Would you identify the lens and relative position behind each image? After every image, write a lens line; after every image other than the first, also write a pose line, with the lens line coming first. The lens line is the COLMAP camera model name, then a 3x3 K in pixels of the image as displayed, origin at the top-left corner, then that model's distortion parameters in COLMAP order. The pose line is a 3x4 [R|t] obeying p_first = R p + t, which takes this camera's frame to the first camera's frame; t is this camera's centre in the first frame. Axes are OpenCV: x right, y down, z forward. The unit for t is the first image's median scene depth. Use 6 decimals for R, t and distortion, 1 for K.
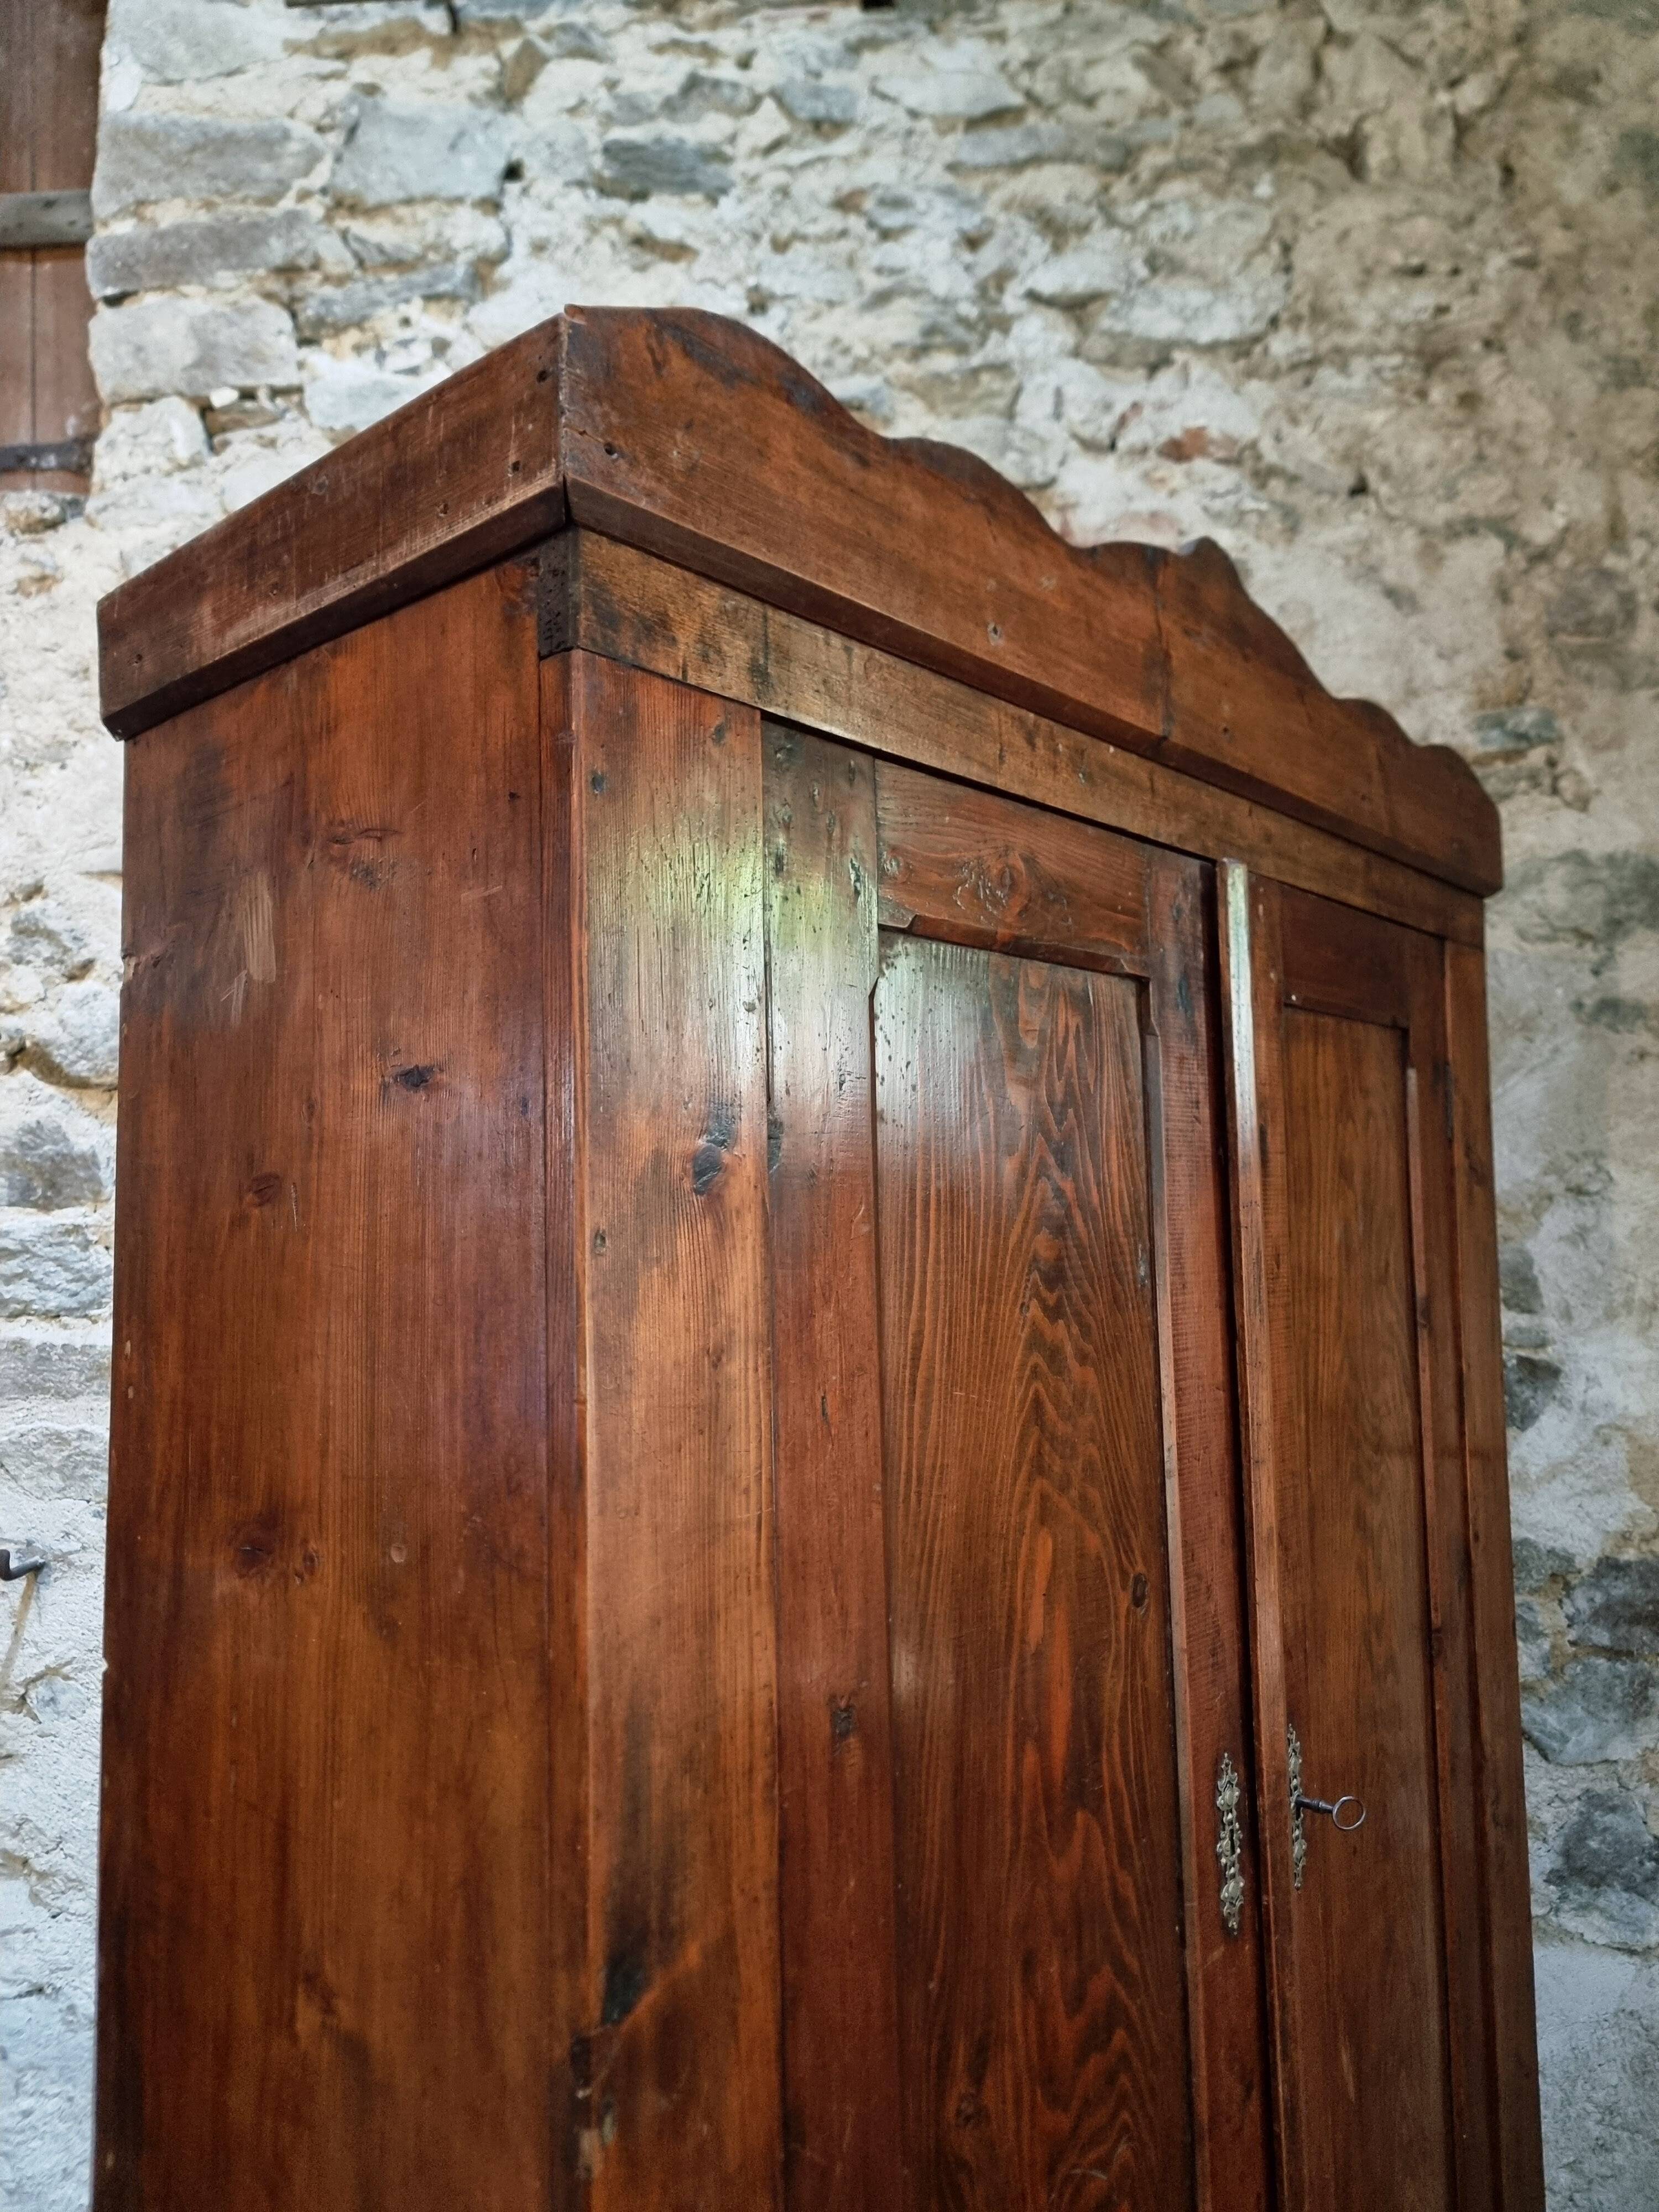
lens RADIAL K [[1528.9, 0, 792.8], [0, 1528.9, 1115.3], [0, 0, 1]] dist [0.081501, -0.064127]
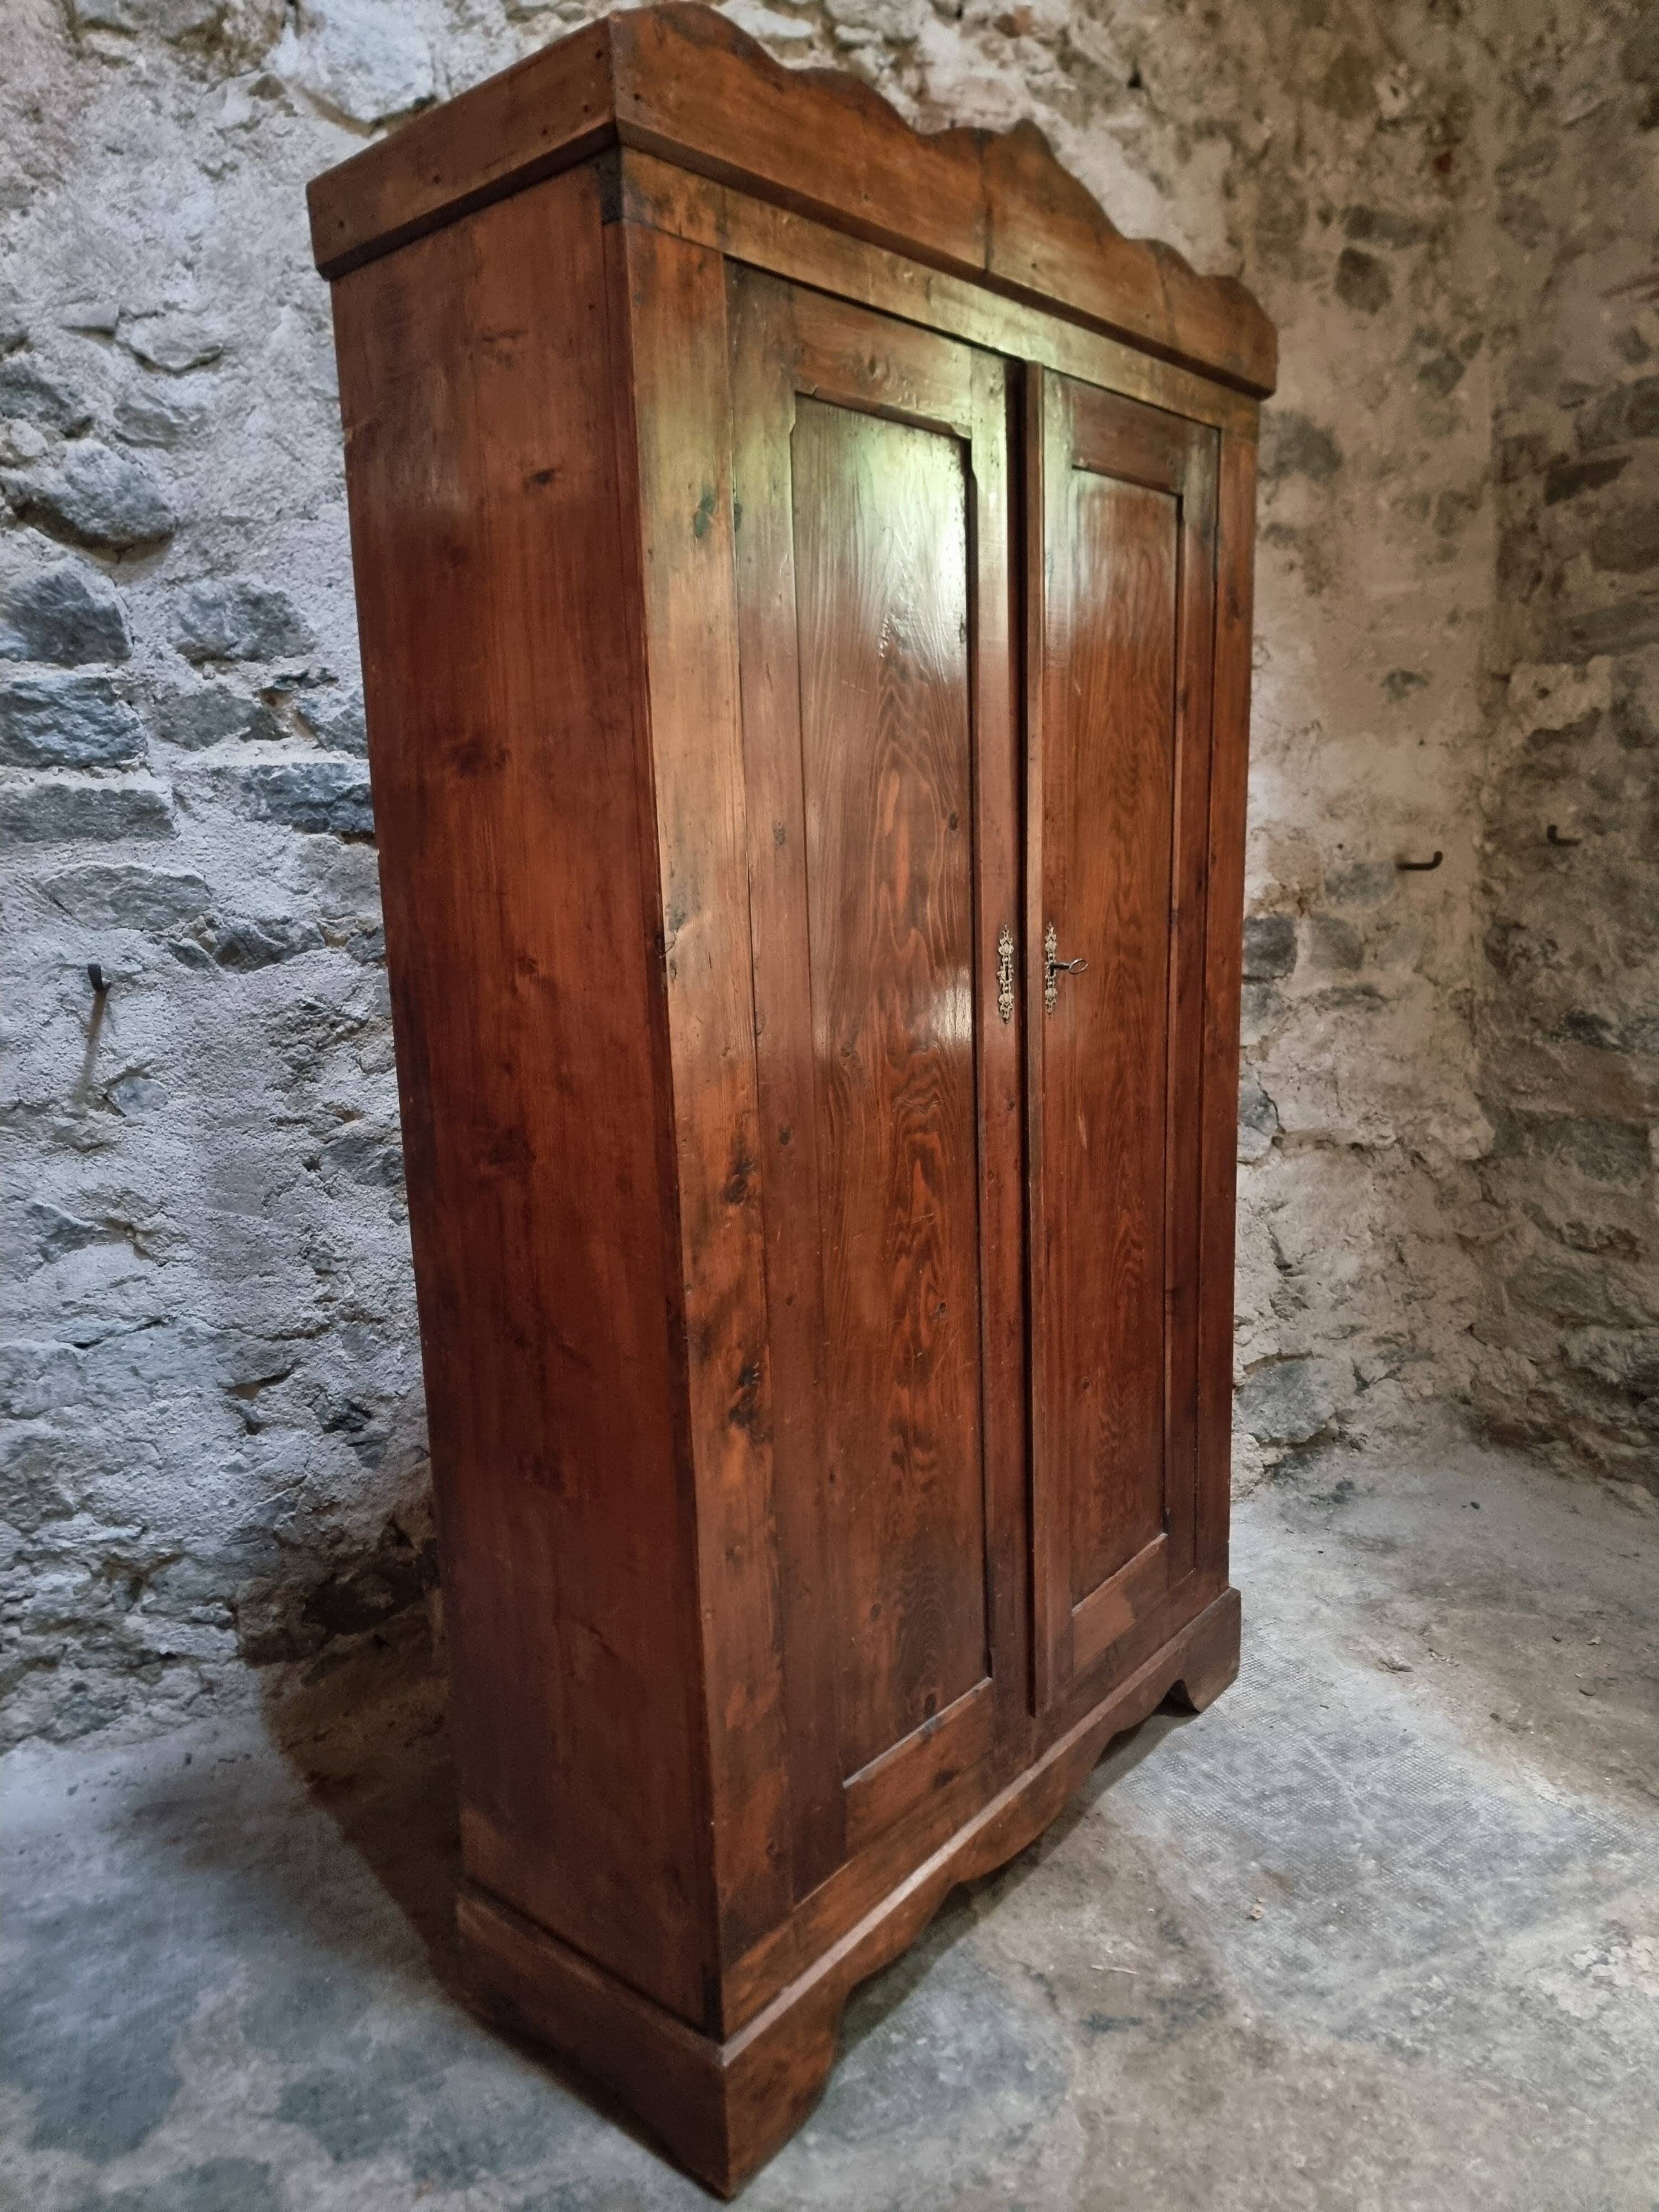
lens RADIAL K [[1528.9, 0, 793.6], [0, 1528.9, 1114.4], [0, 0, 1]] dist [0.081501, -0.064127]
pose [[0.999796, -0.018542, 0.007951, 0.026080], [0.016022, 0.969232, 0.245626, 0.237630], [-0.012261, -0.245449, 0.969332, -0.906409]]
